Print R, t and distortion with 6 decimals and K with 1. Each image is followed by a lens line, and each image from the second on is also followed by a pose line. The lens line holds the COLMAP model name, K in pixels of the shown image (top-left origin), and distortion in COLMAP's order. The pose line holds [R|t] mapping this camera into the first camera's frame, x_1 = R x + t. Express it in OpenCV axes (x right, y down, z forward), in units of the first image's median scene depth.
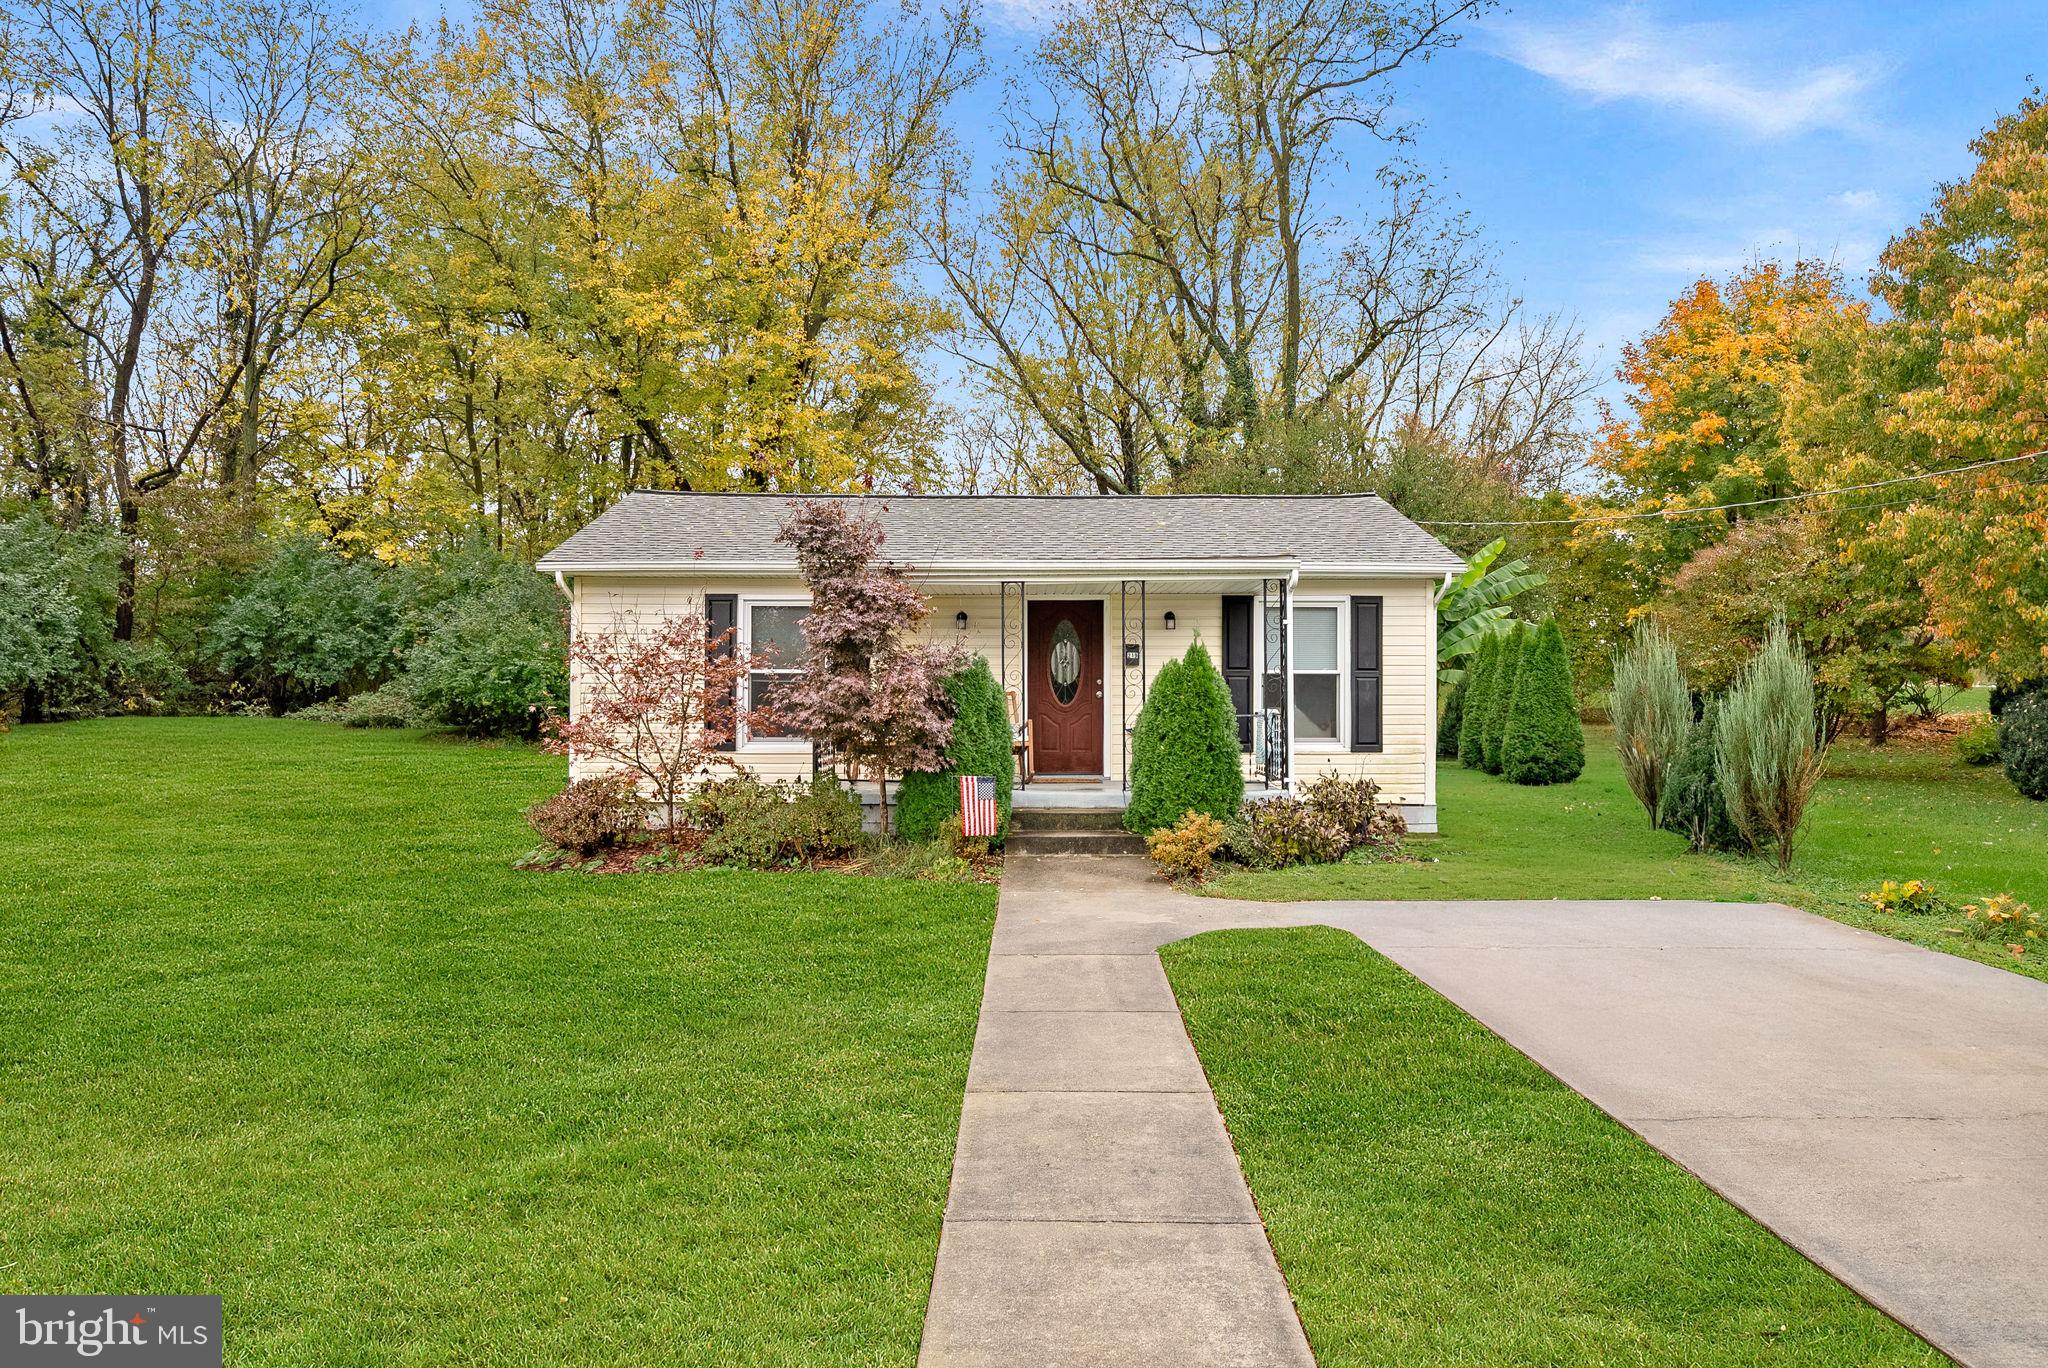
lens RADIAL K [[1427.0, 0, 1026.7], [0, 1427.0, 680.9], [0, 0, 1]] dist [0.009807, 0.001684]
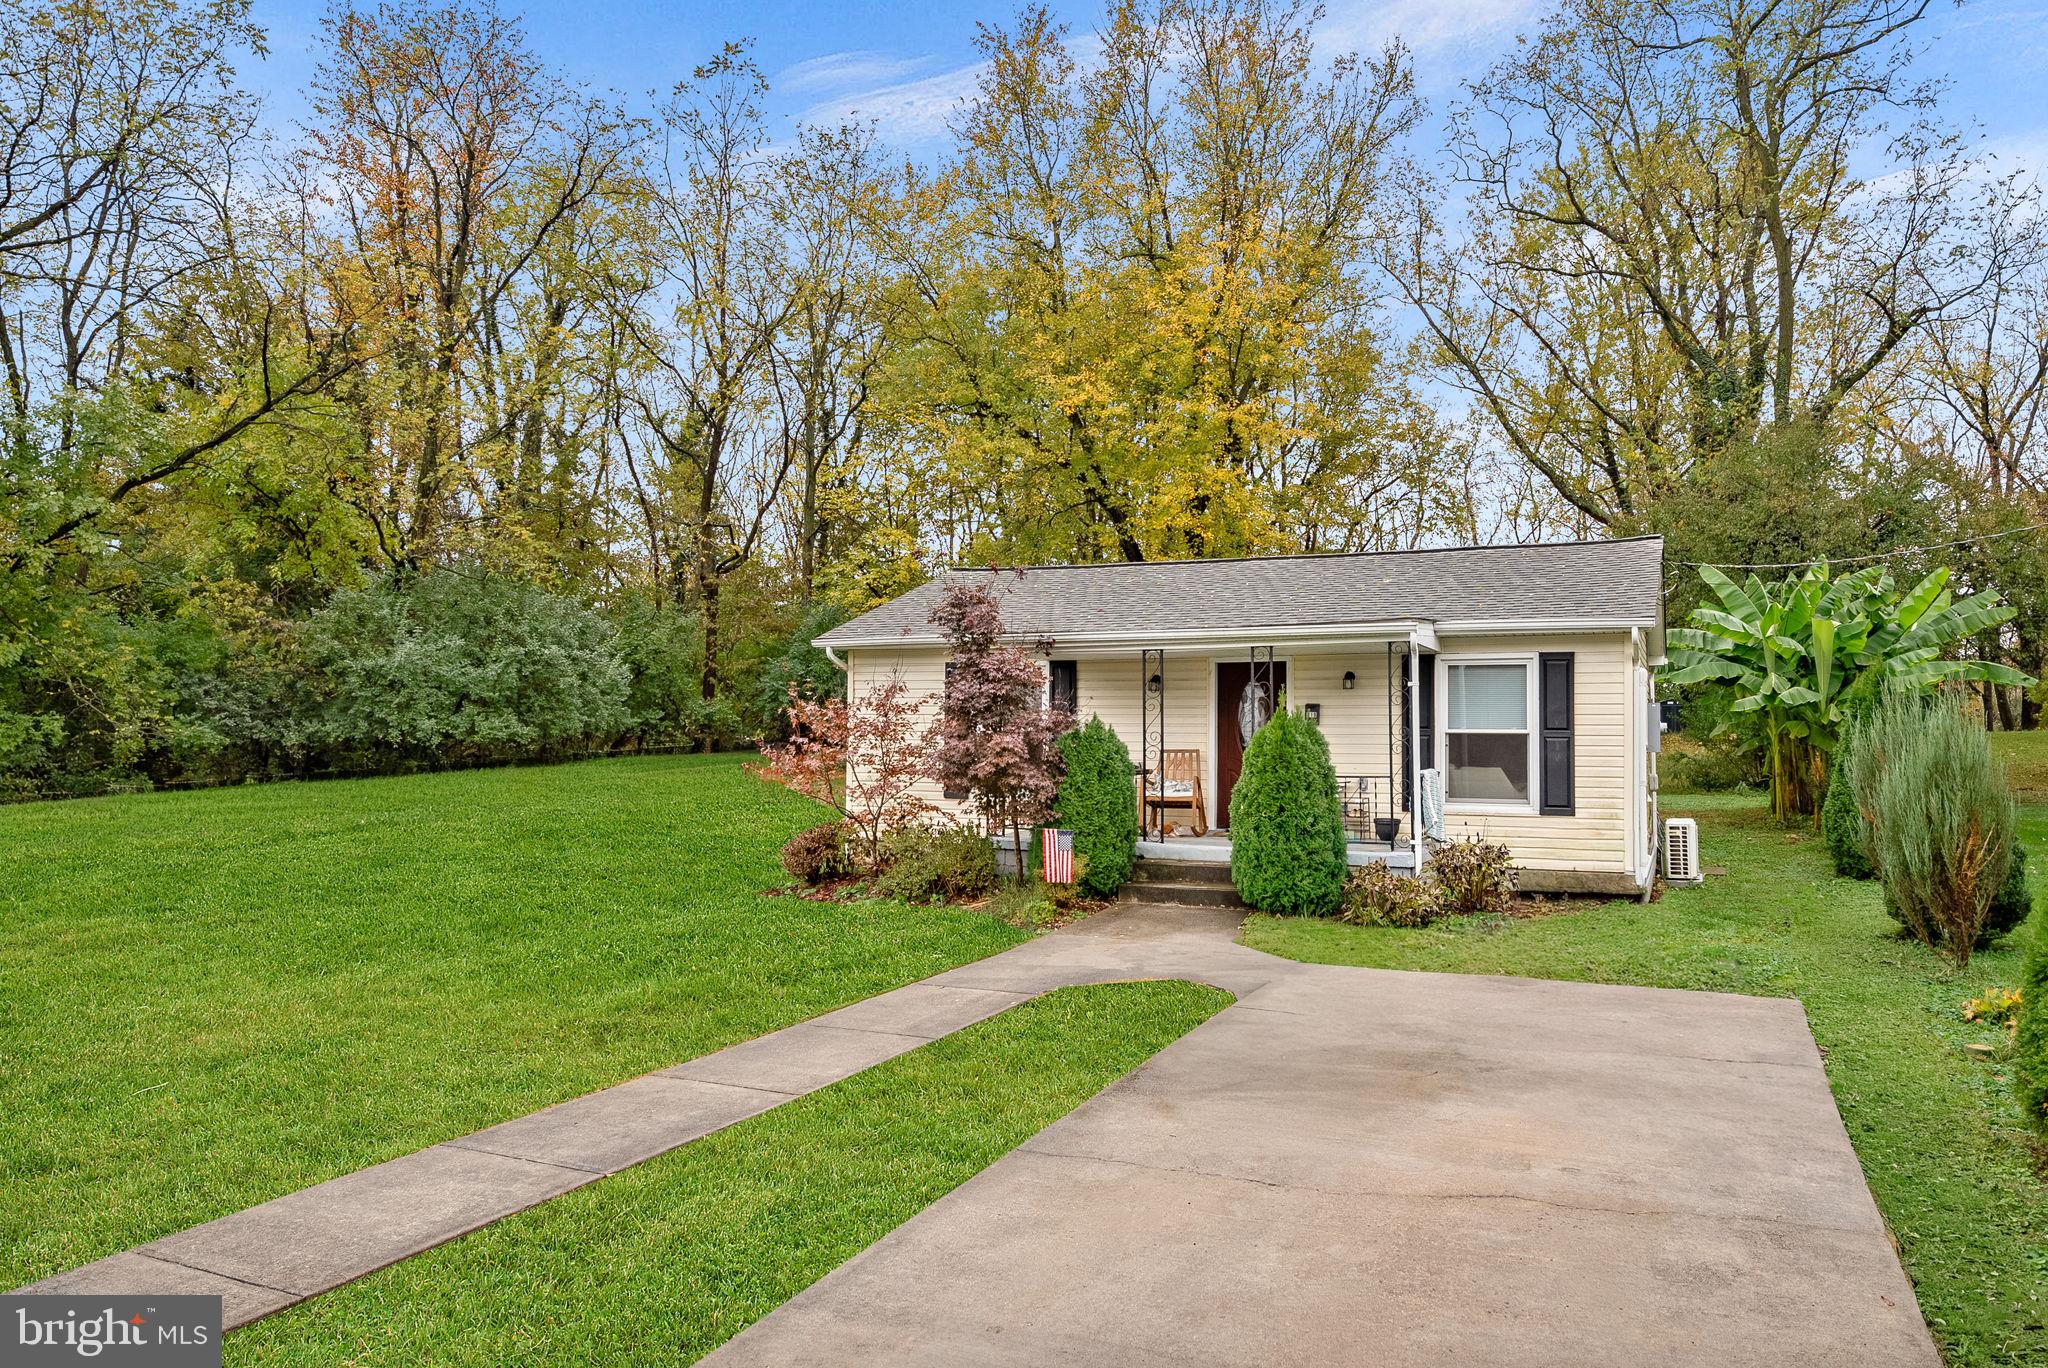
lens RADIAL K [[1427.0, 0, 1024.8], [0, 1427.0, 688.4], [0, 0, 1]] dist [0.009807, 0.001684]
pose [[0.904248, -0.009300, -0.426906, 0.324752], [0.000969, 0.999805, -0.019729, -0.016711], [0.427007, 0.017427, 0.904081, -0.020855]]
